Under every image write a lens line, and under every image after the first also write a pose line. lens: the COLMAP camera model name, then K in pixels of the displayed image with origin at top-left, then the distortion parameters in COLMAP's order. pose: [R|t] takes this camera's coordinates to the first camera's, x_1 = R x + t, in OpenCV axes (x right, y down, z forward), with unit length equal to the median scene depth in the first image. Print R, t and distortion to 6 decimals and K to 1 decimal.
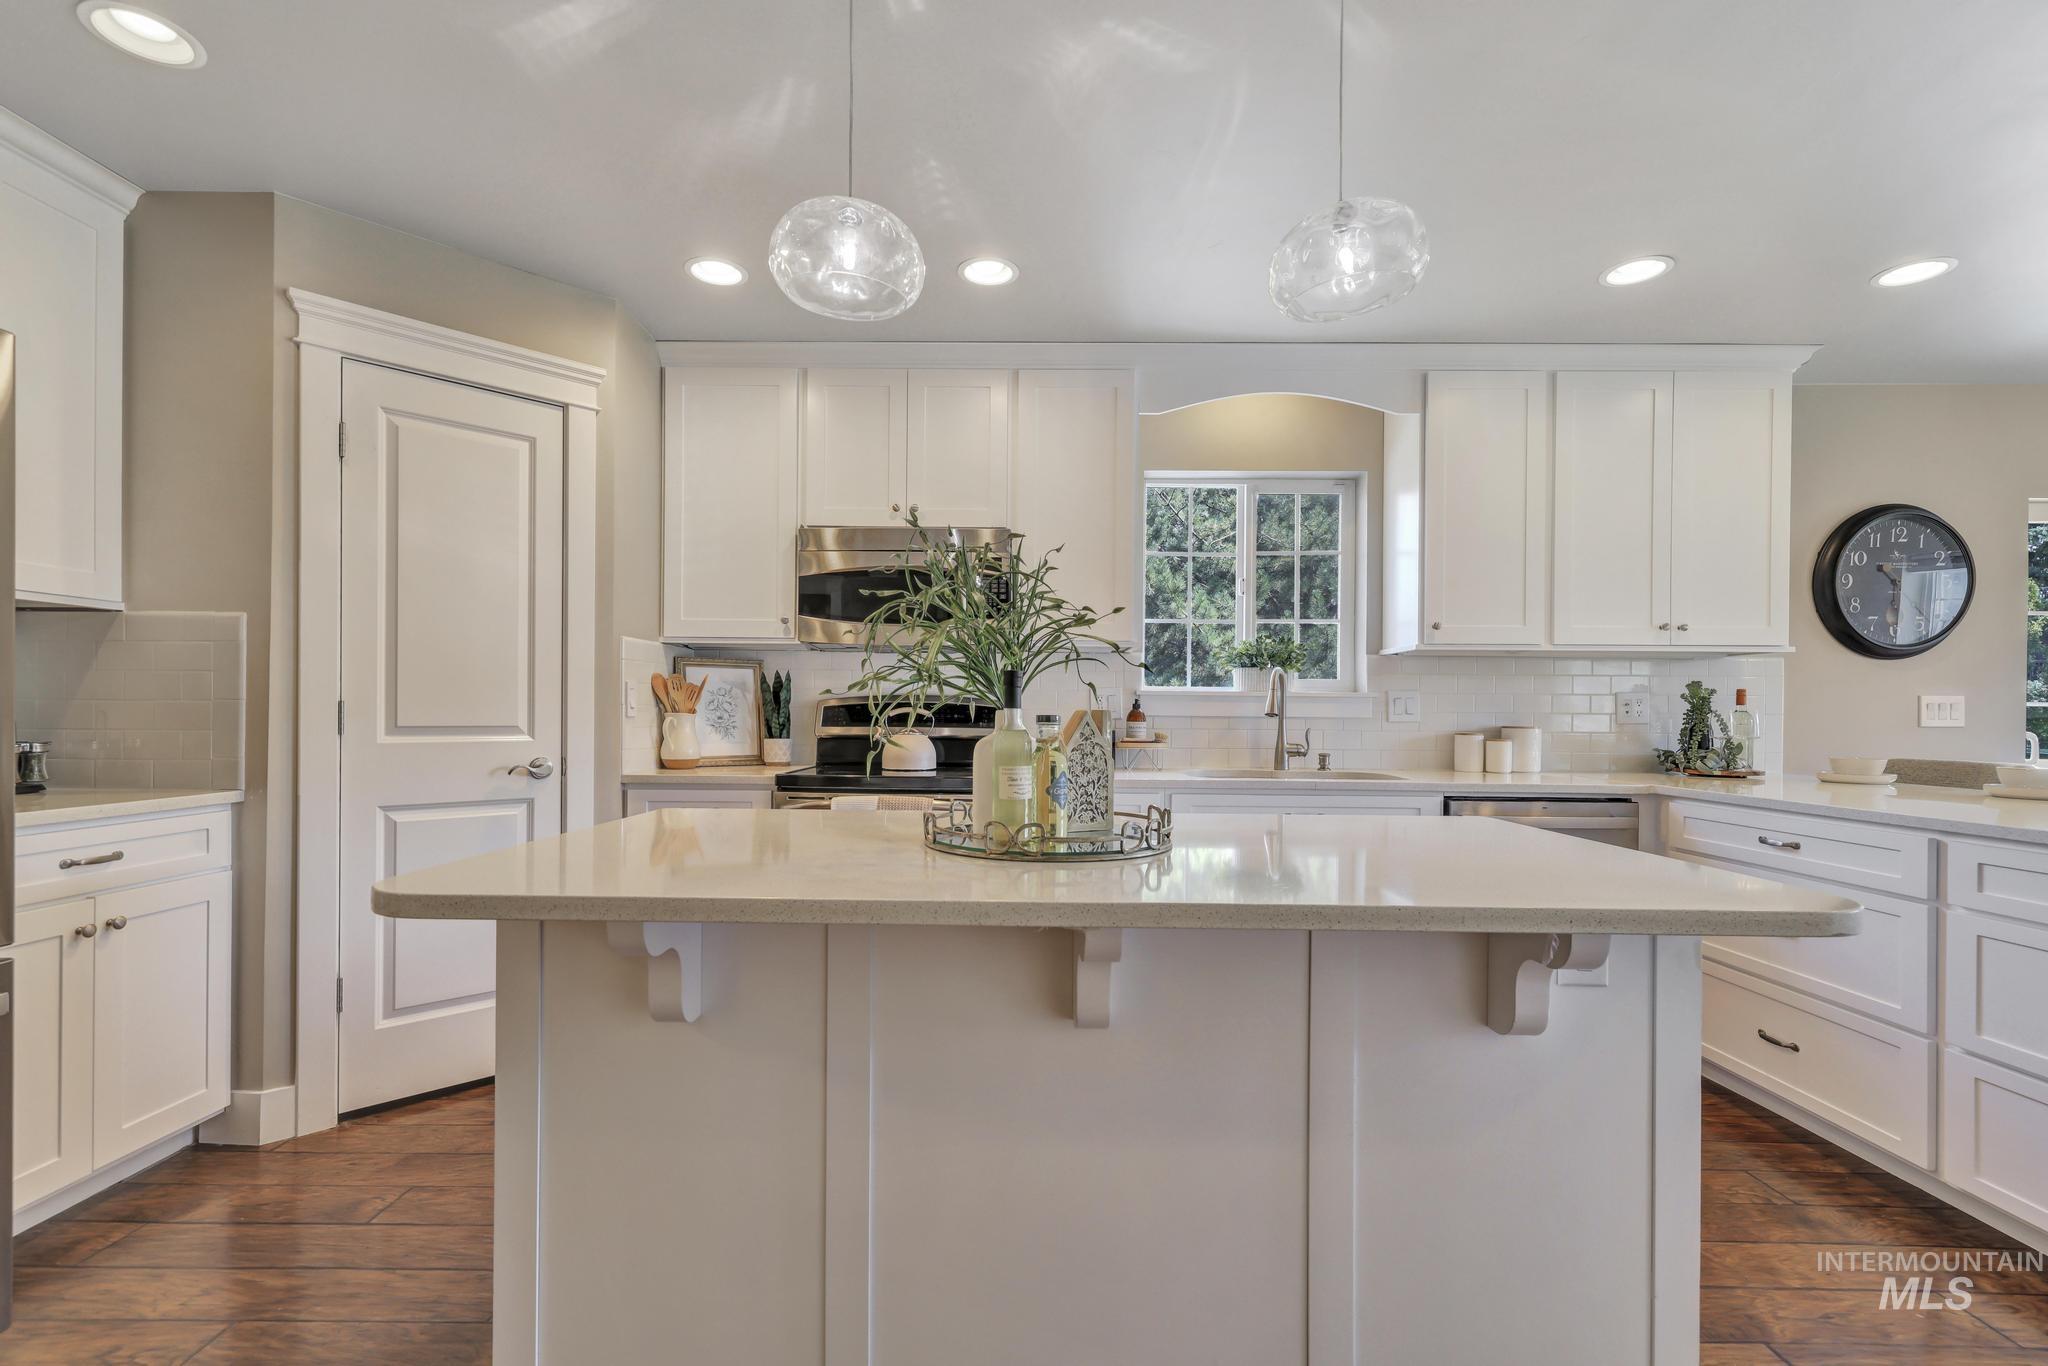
lens RADIAL K [[927.7, 0, 1021.4], [0, 927.7, 714.2], [0, 0, 1]] dist [0.001350, -0.000045]
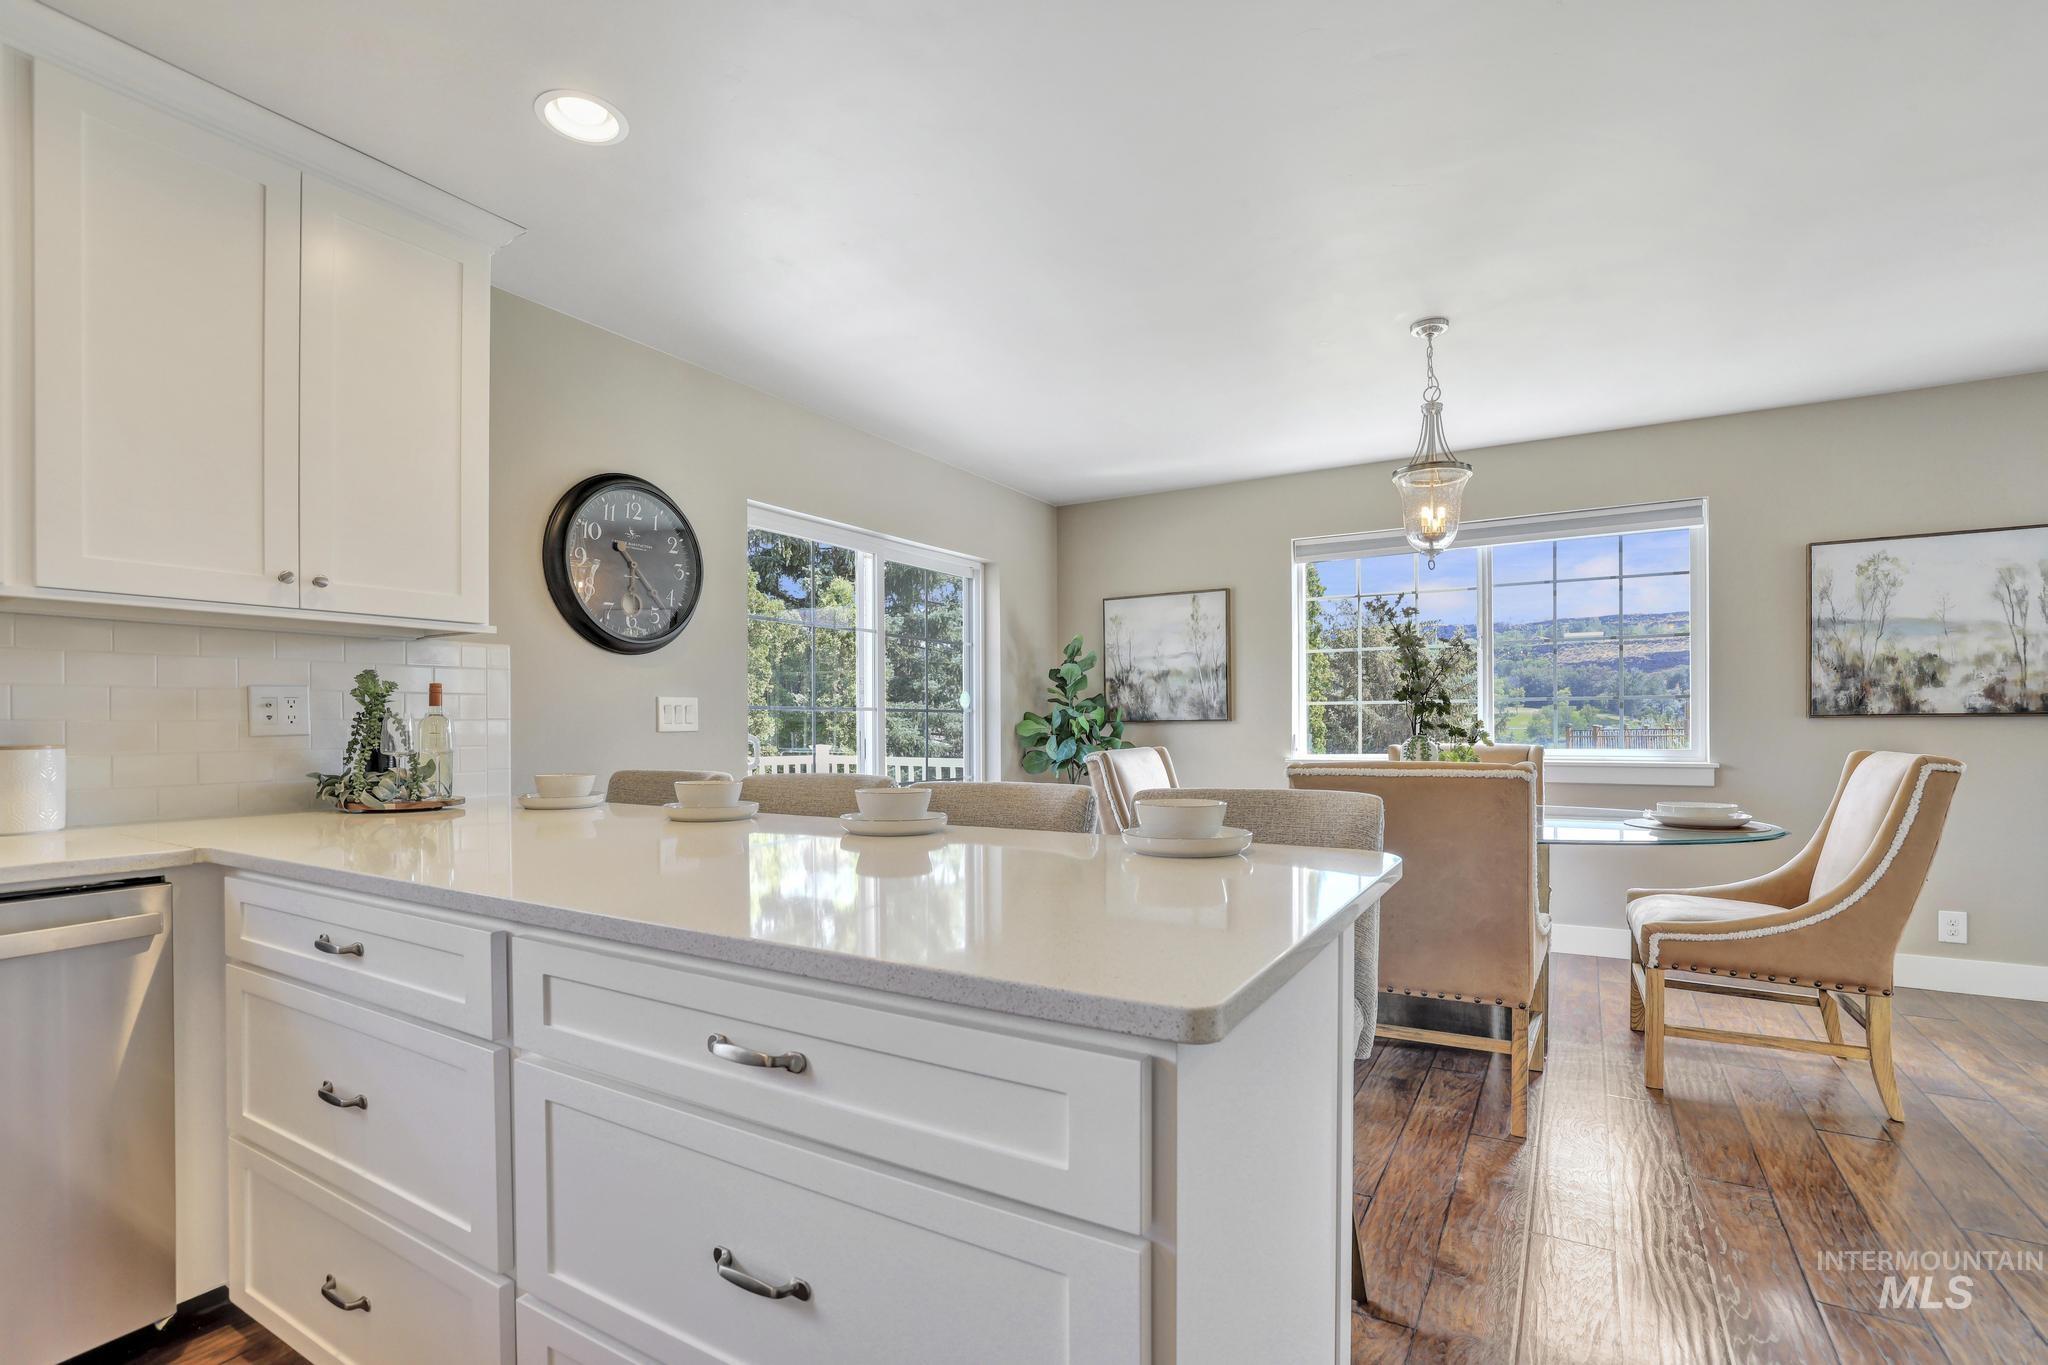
lens RADIAL K [[931.5, 0, 1015.6], [0, 931.5, 730.2], [0, 0, 1]] dist [-0.042455, 0.021277]
pose [[0.510581, -0.017086, 0.859660, 0.400559], [0.010919, 0.999851, 0.013387, 0.003988], [-0.859760, 0.002551, 0.510691, 0.265789]]
